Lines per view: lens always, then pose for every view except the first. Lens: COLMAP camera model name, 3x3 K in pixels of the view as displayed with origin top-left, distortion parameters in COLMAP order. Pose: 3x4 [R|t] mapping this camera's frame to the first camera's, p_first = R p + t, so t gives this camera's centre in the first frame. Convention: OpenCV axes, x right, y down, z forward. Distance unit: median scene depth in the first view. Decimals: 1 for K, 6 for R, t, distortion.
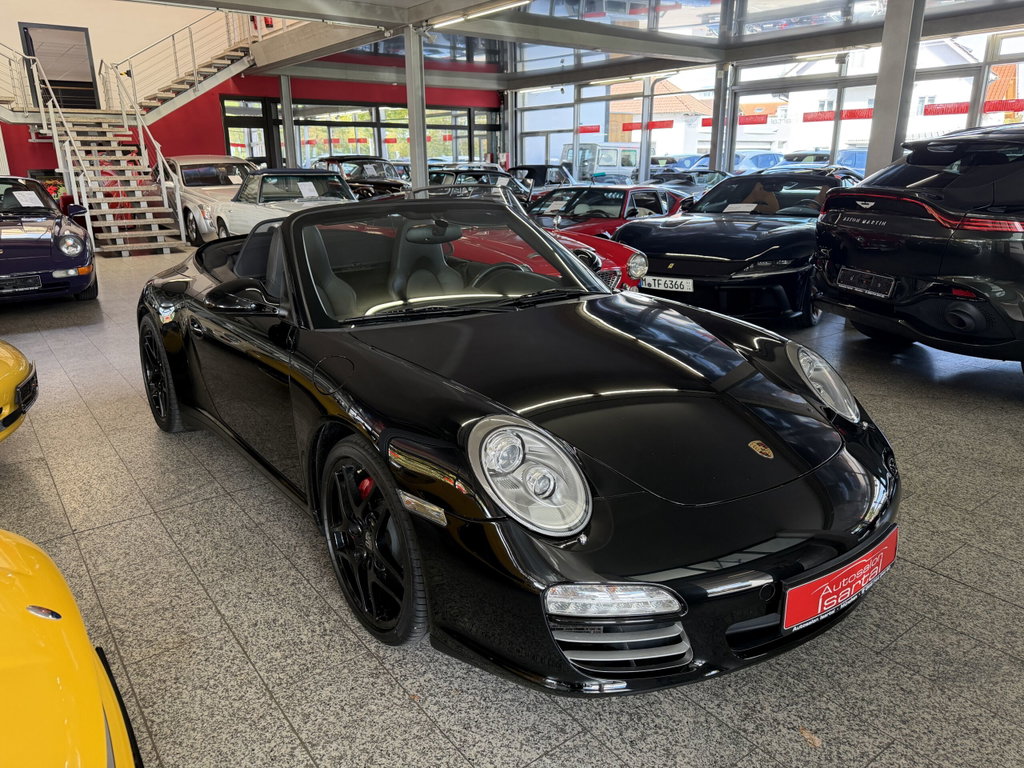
lens RADIAL K [[729.0, 0, 513.1], [0, 729.0, 384.7], [0, 0, 1]] dist [0.028286, -0.031474]
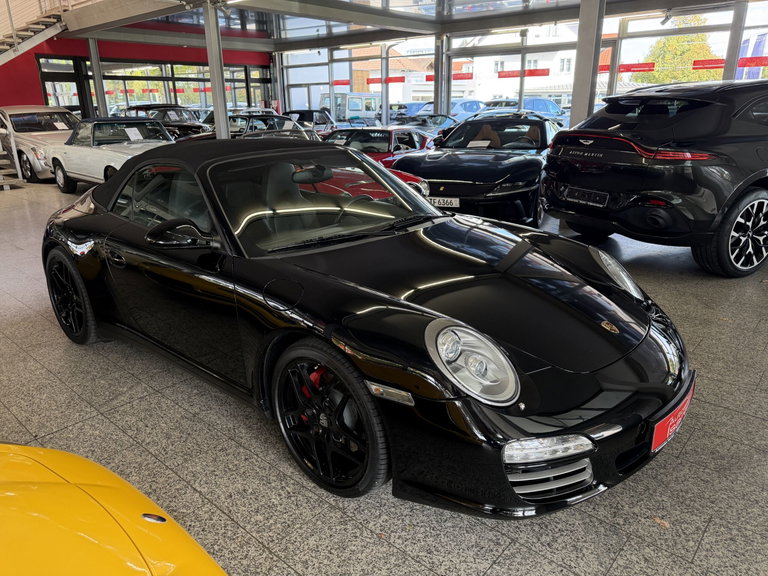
lens RADIAL K [[546.8, 0, 380.2], [0, 546.8, 289.4], [0, 0, 1]] dist [0.028286, -0.031474]
pose [[0.980698, -0.069157, 0.182890, -0.135132], [0.064065, 0.997380, 0.033613, -0.022727], [-0.184735, -0.021247, 0.982559, 0.017891]]
